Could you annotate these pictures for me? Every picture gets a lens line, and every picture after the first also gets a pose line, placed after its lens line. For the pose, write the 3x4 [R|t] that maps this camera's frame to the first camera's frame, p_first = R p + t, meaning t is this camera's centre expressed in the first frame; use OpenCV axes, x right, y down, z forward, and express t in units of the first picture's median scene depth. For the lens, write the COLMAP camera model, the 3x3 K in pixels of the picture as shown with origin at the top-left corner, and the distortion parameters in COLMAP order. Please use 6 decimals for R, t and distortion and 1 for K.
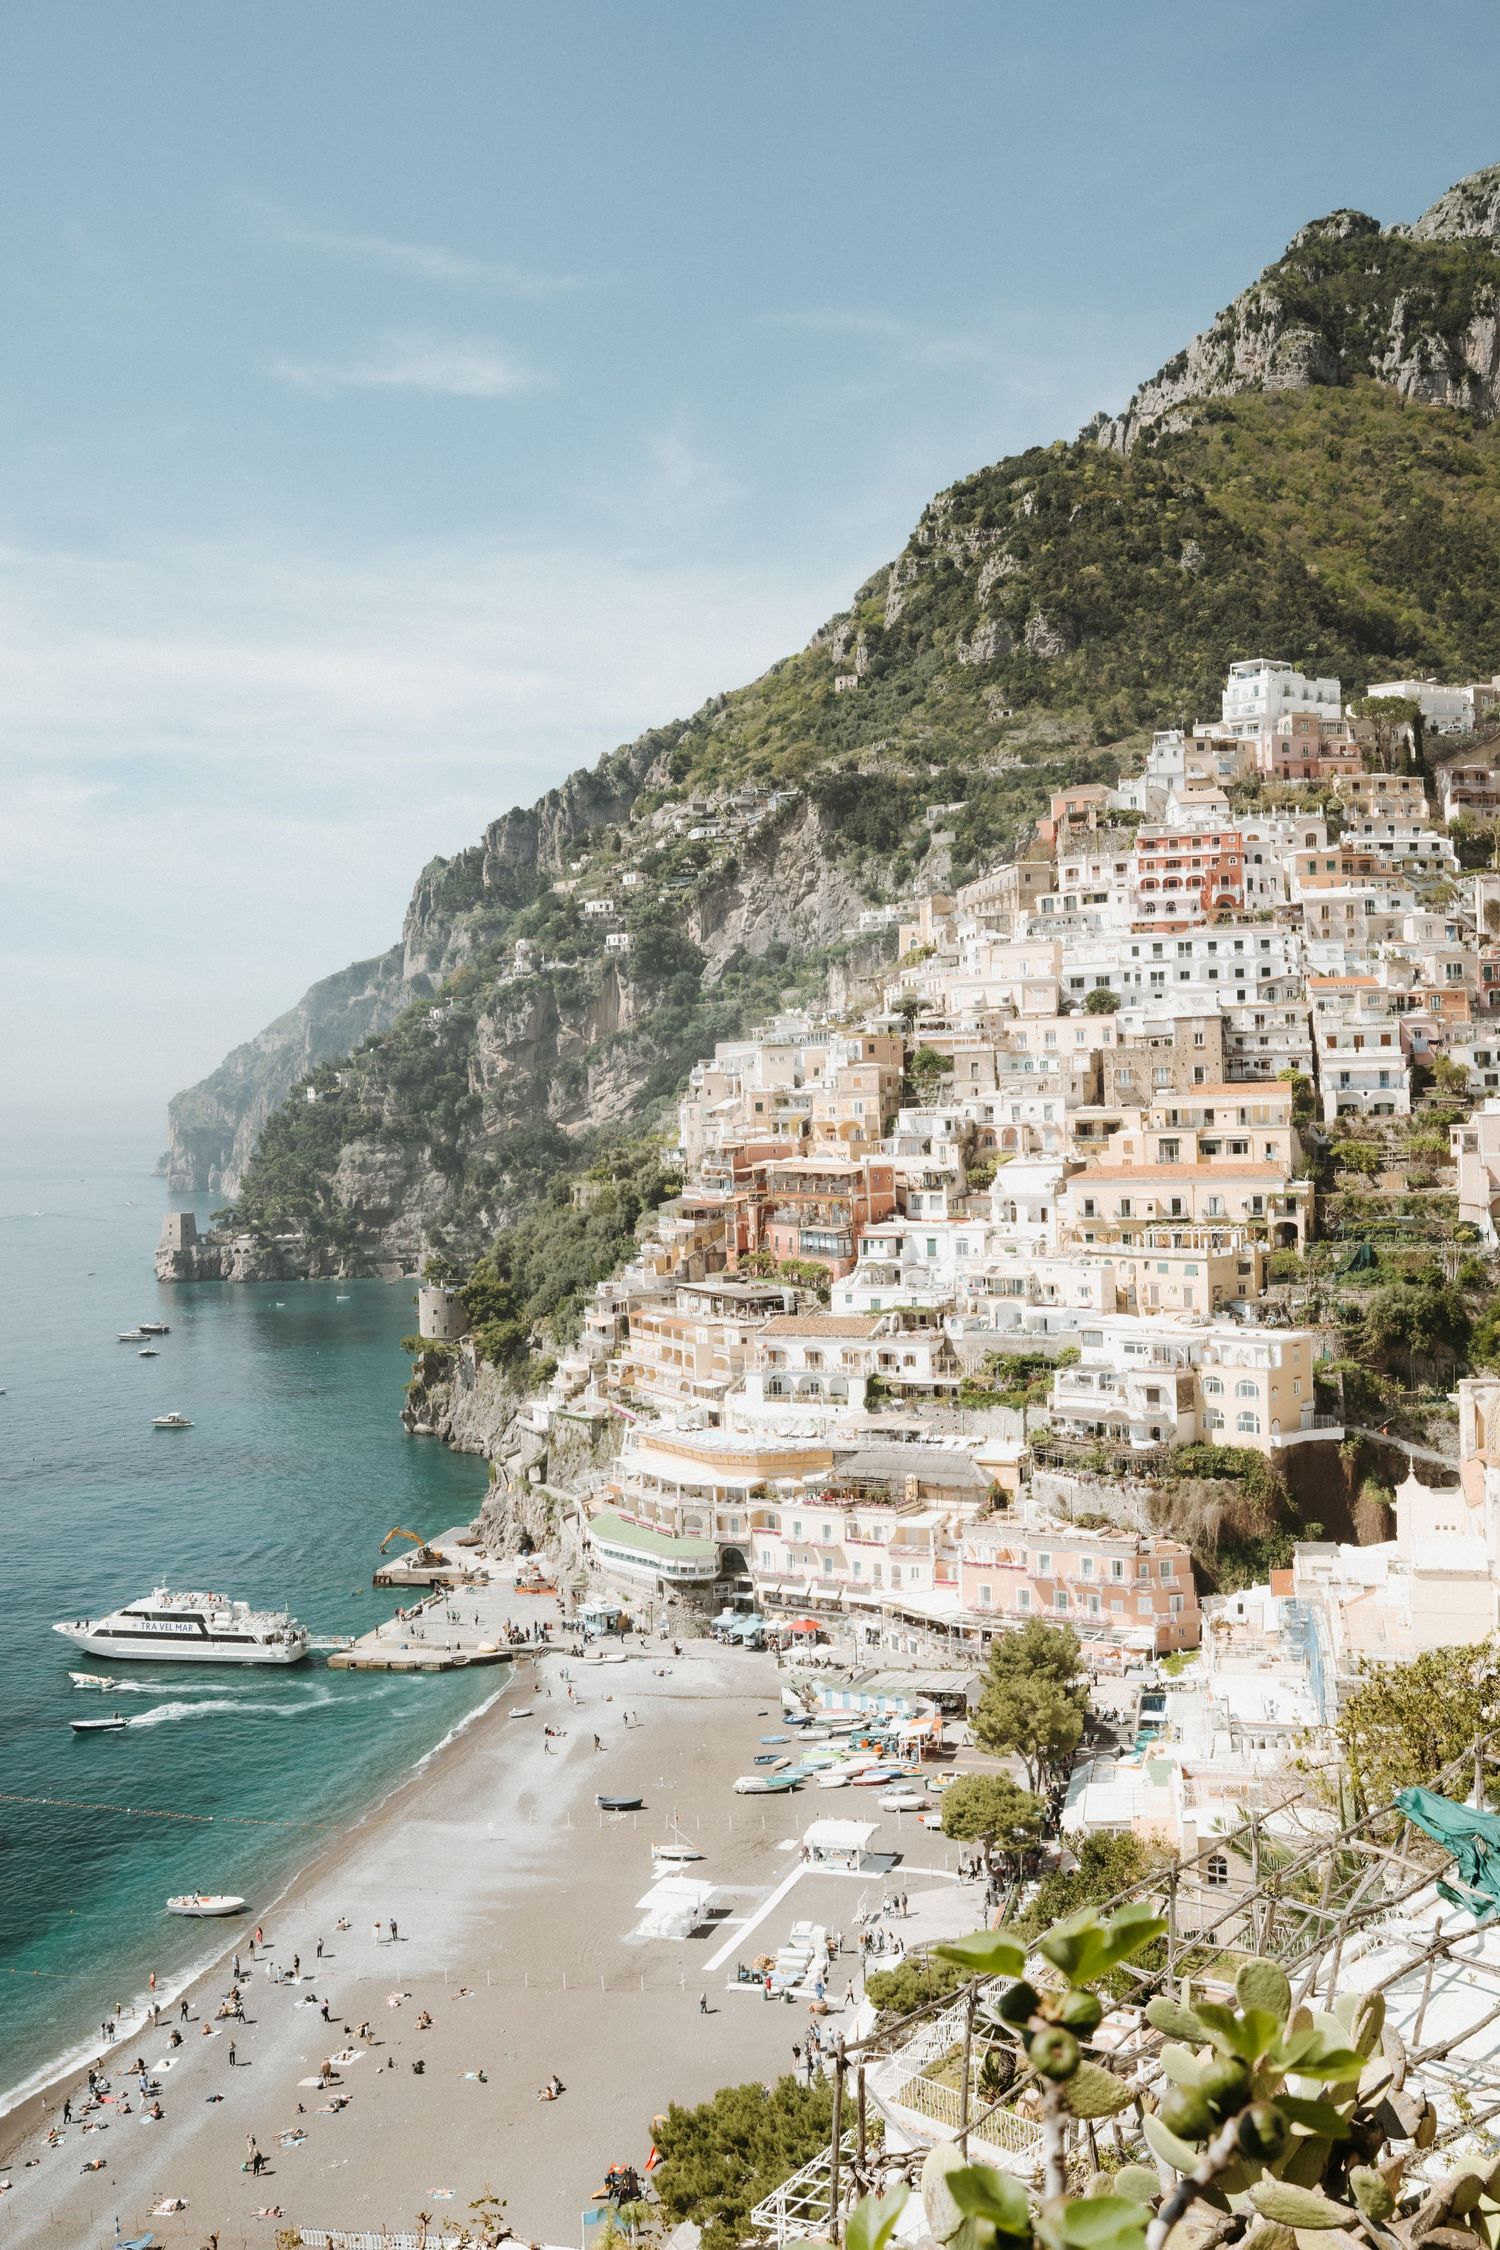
lens RADIAL K [[2246.0, 0, 753.3], [0, 2246.0, 1104.2], [0, 0, 1]] dist [0.053757, 0.000000]
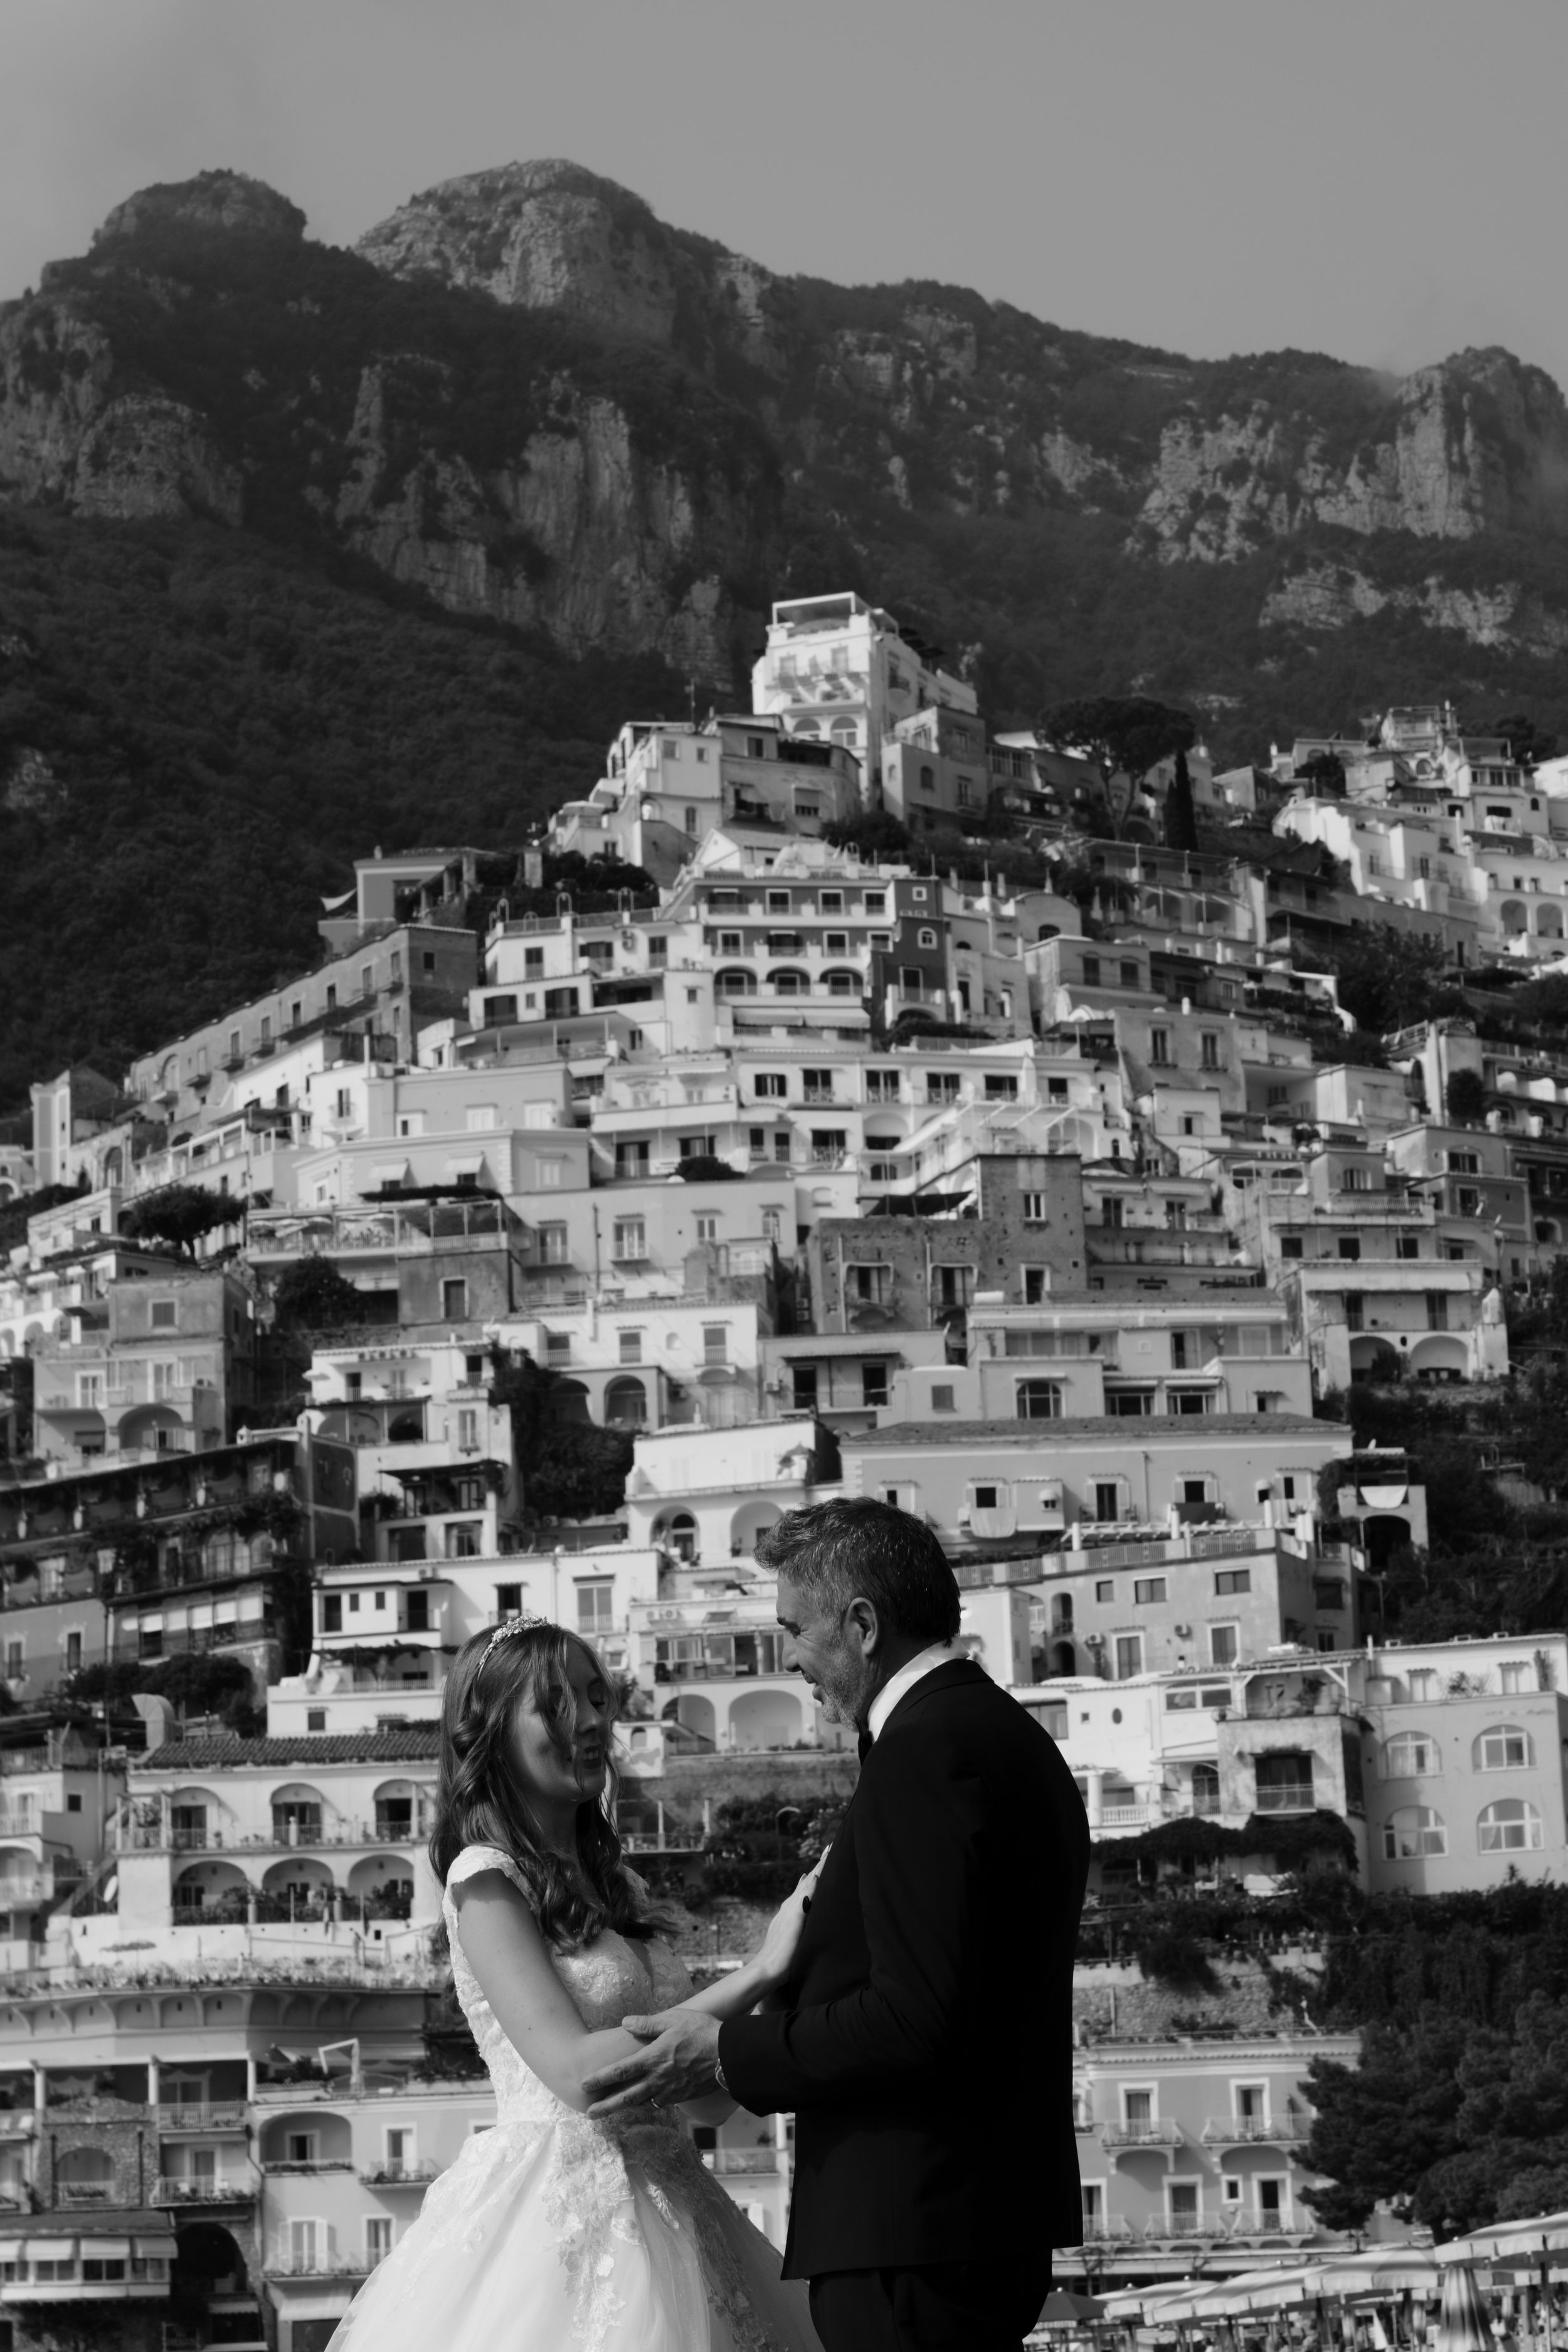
lens RADIAL K [[5855.6, 0, 782.5], [0, 5855.6, 1175.3], [0, 0, 1]] dist [0.272450, 0.000000]
pose [[0.902878, 0.098505, 0.418459, -0.272263], [0.011306, 0.967617, -0.252171, 0.214894], [-0.429748, 0.232411, 0.872526, 0.042479]]
